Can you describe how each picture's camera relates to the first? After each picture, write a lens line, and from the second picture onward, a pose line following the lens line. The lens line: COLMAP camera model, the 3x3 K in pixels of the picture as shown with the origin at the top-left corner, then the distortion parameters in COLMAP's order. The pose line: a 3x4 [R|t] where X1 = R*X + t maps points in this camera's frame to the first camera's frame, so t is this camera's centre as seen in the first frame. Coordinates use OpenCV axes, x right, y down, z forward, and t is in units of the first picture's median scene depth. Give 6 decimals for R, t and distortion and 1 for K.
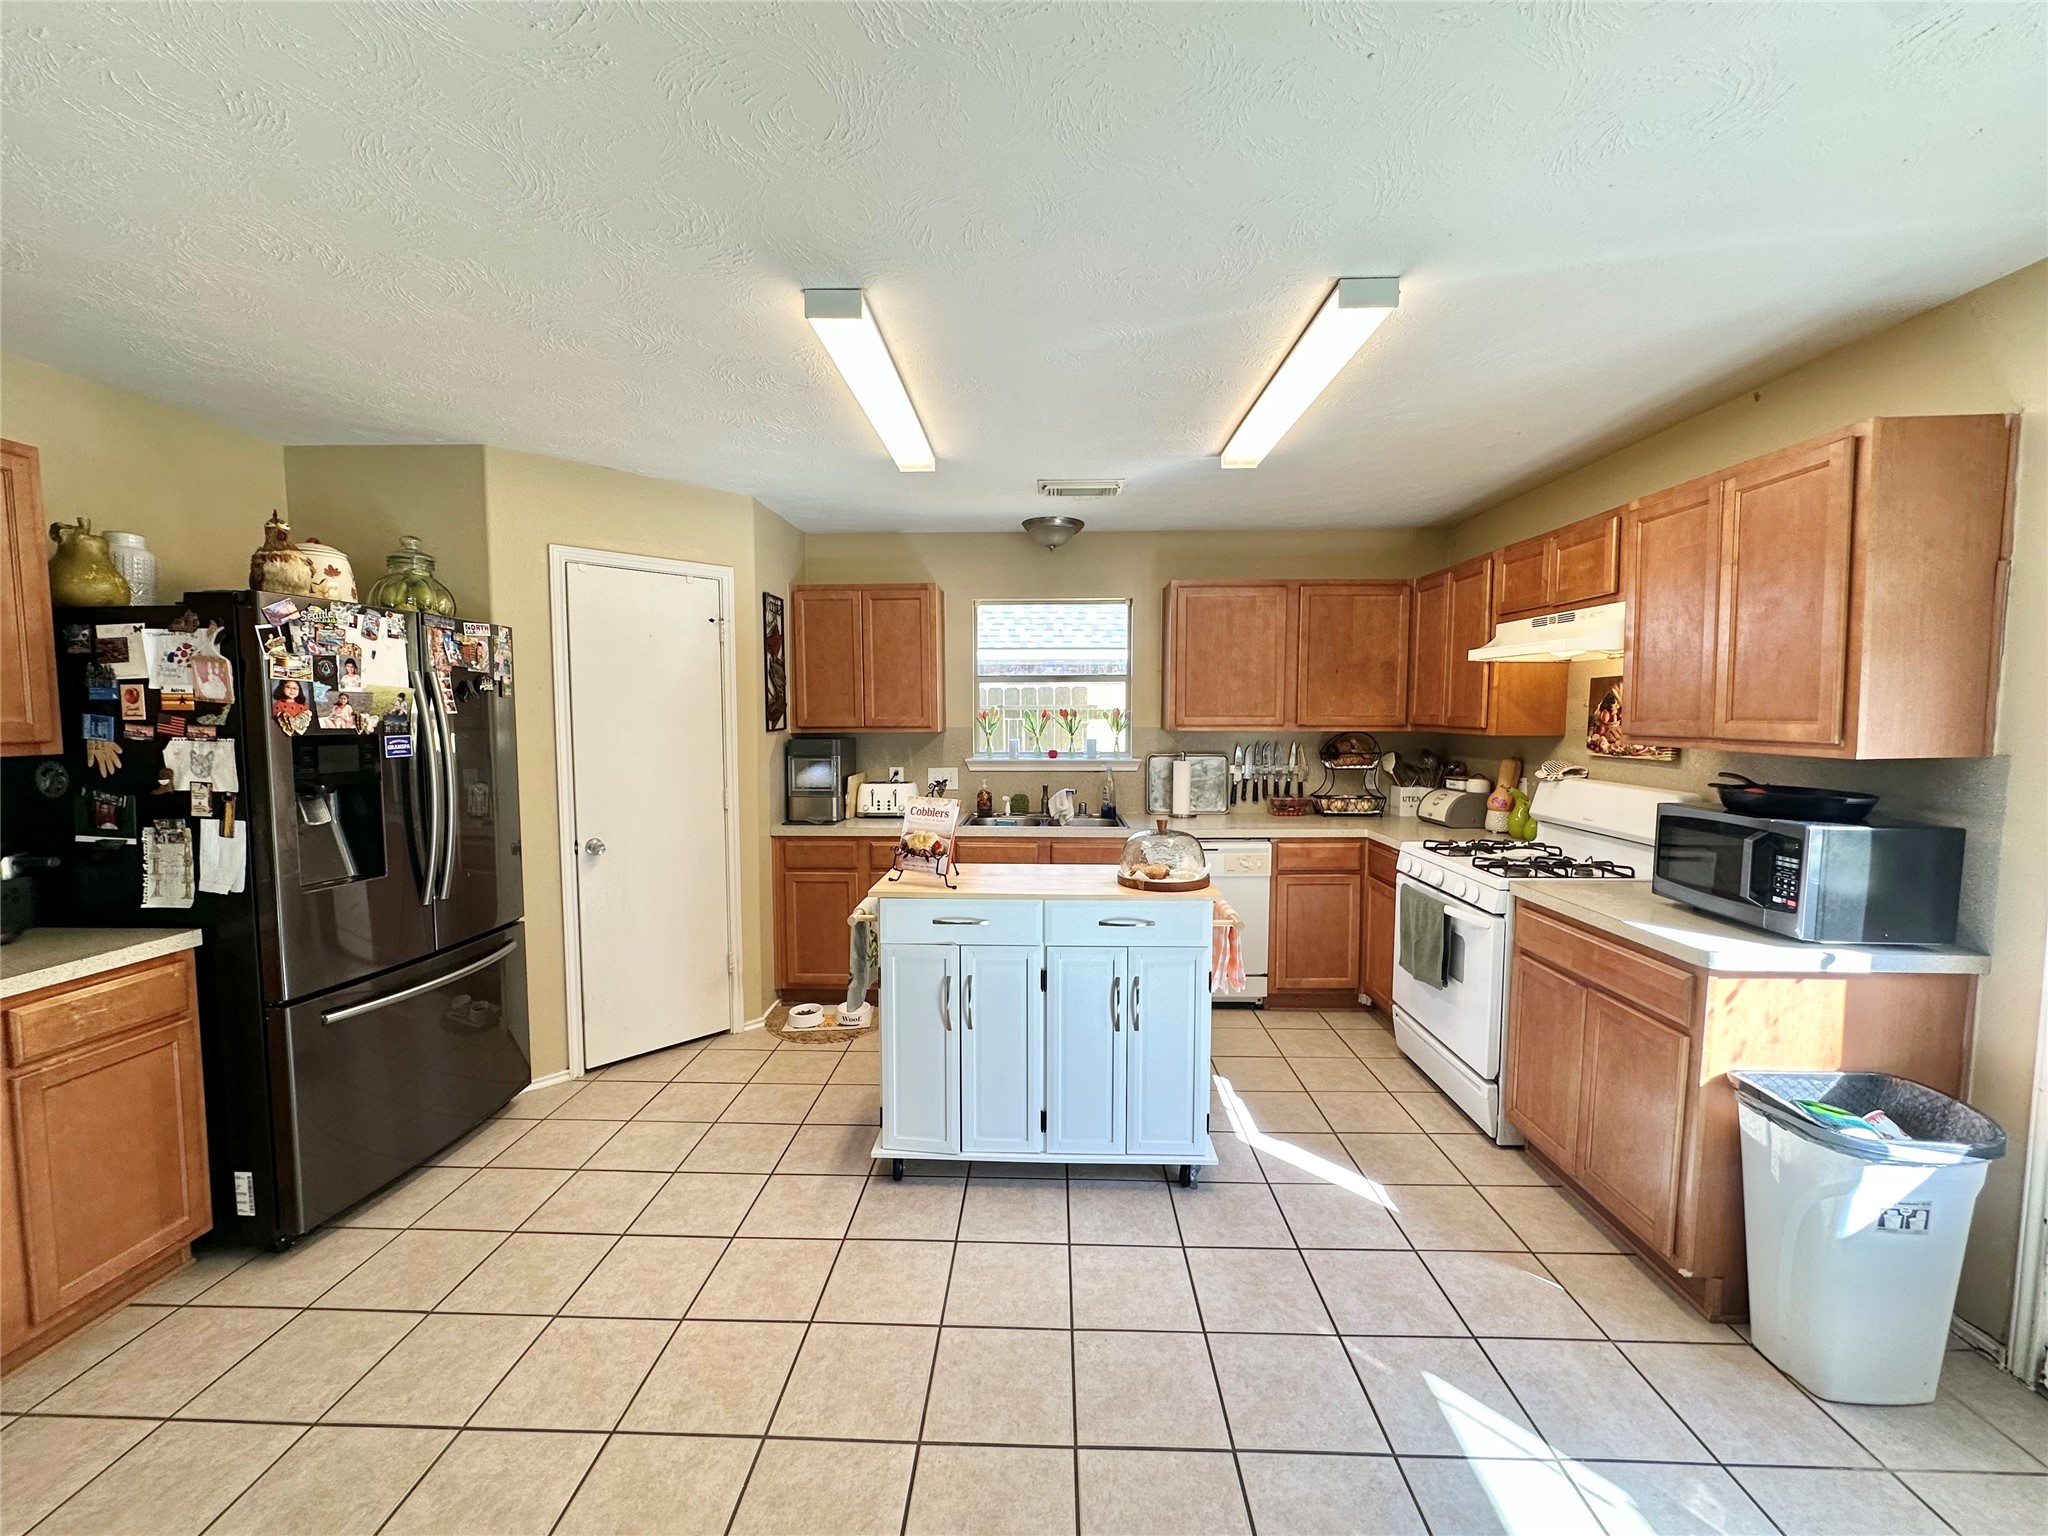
lens RADIAL K [[815.3, 0, 1026.0], [0, 815.3, 768.7], [0, 0, 1]] dist [-0.001707, 0.000567]
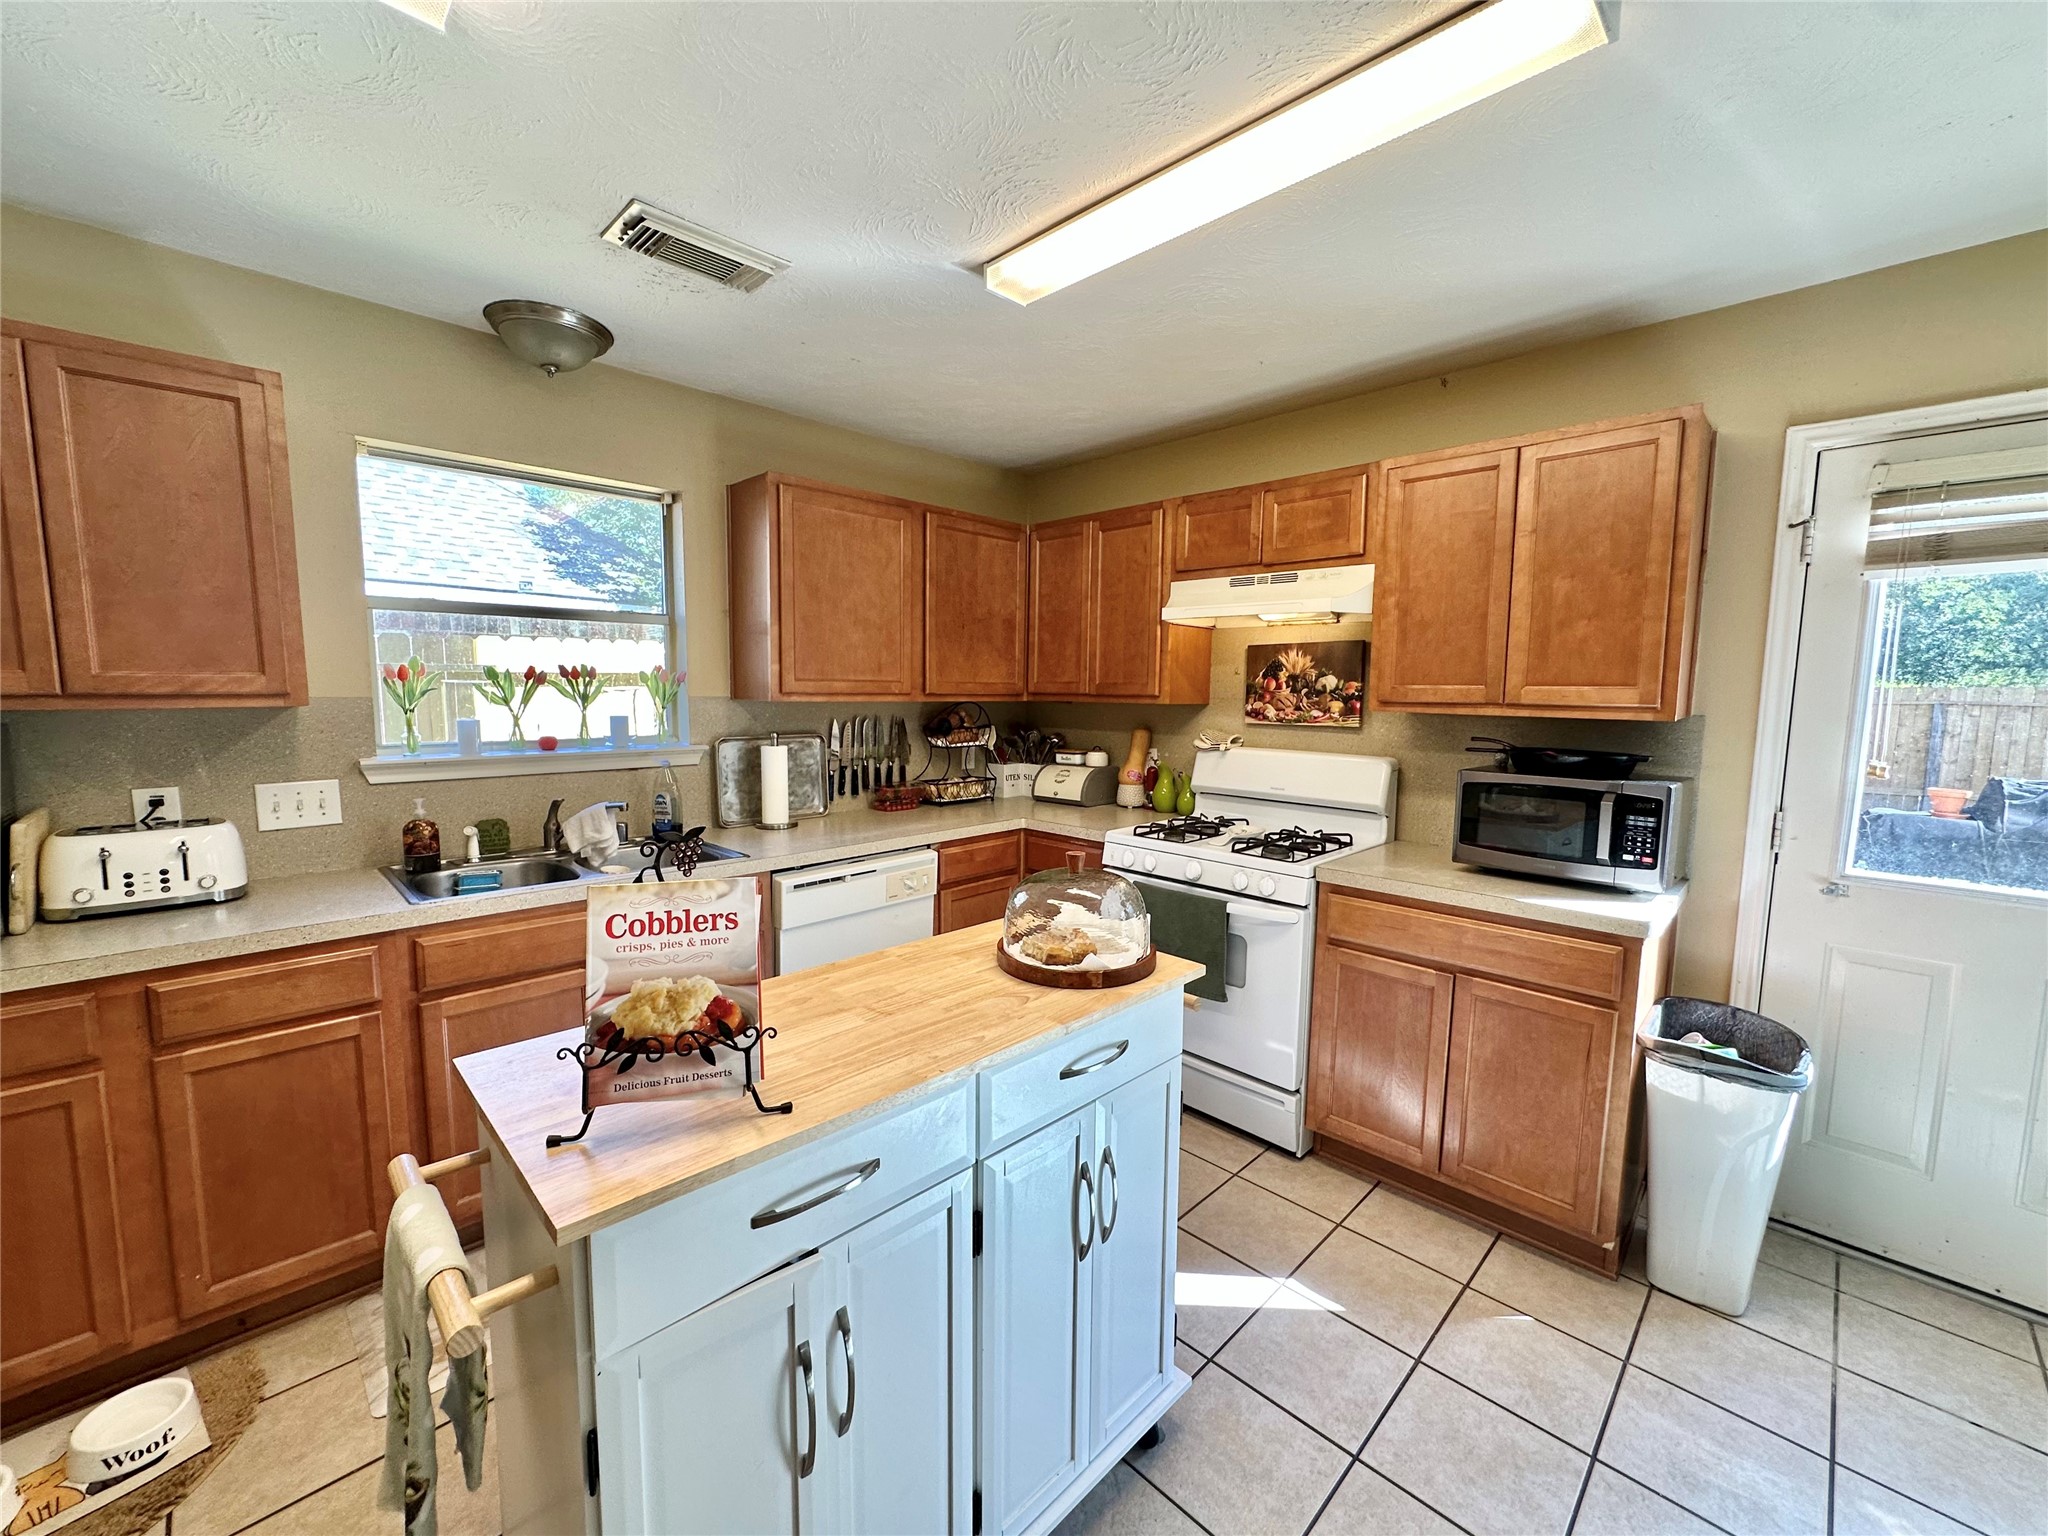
lens RADIAL K [[815.3, 0, 1025.7], [0, 815.3, 768.4], [0, 0, 1]] dist [-0.001707, 0.000567]
pose [[0.687850, -0.064256, 0.723004, -0.206562], [0.040392, 0.997919, 0.050261, -0.021345], [-0.724729, -0.005369, 0.689014, 0.485265]]
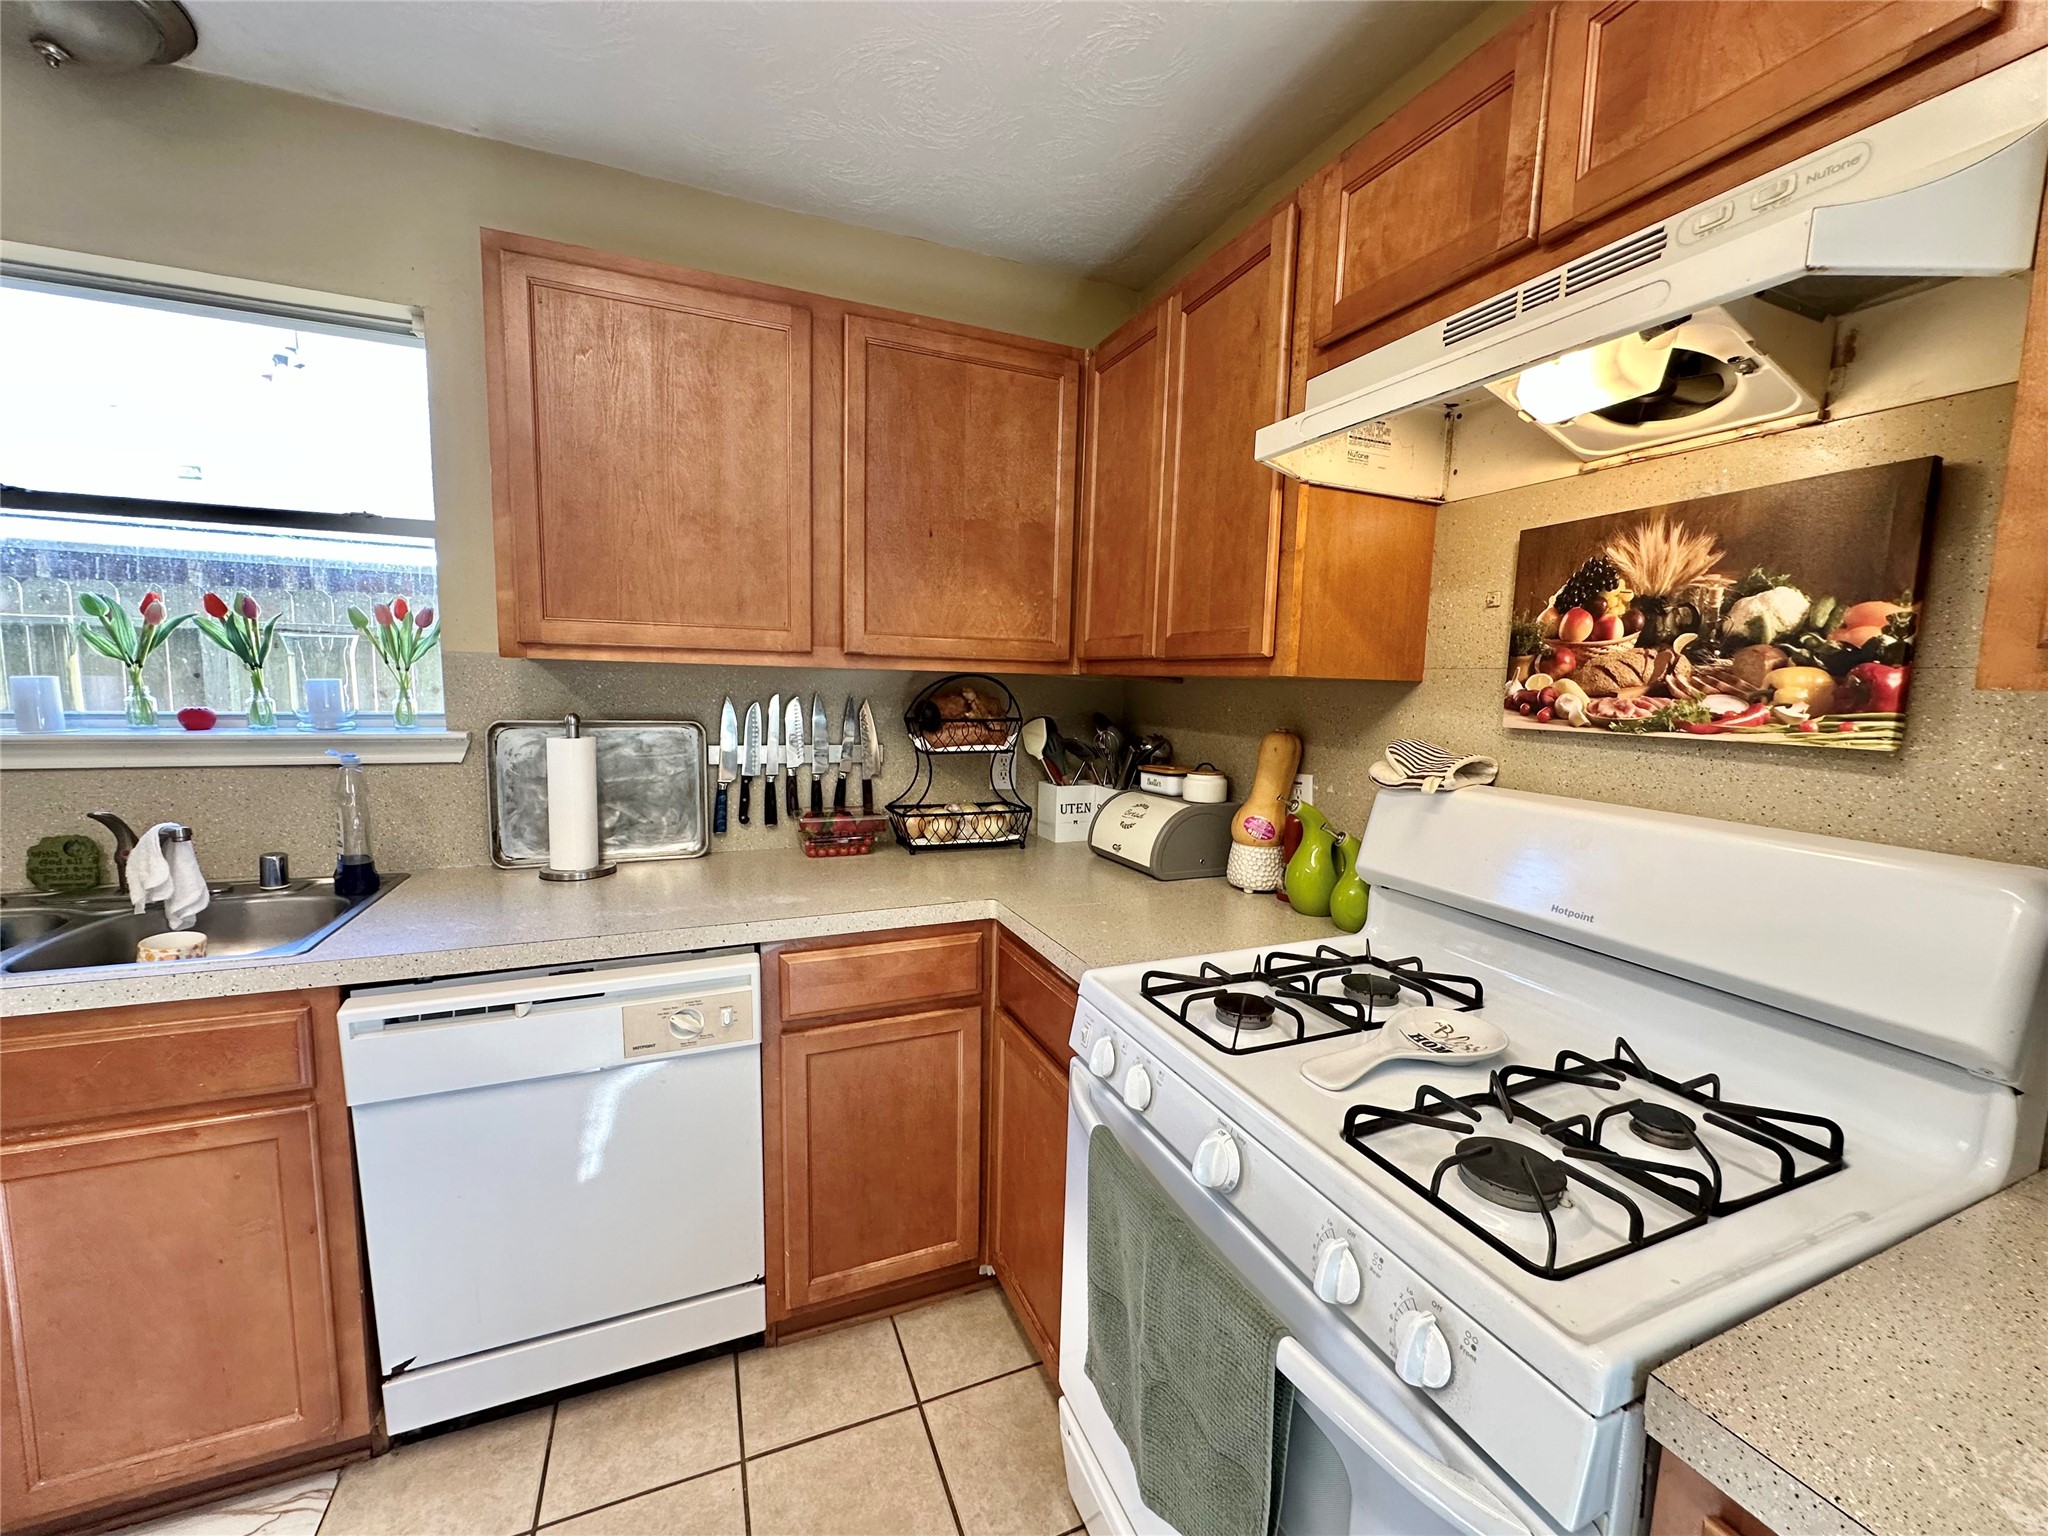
lens RADIAL K [[815.3, 0, 1026.7], [0, 815.3, 765.4], [0, 0, 1]] dist [-0.001707, 0.000567]
pose [[0.909445, -0.021327, 0.415277, 0.296762], [0.004129, 0.999098, 0.042266, -0.015389], [-0.415803, -0.036723, 0.908713, 0.700074]]
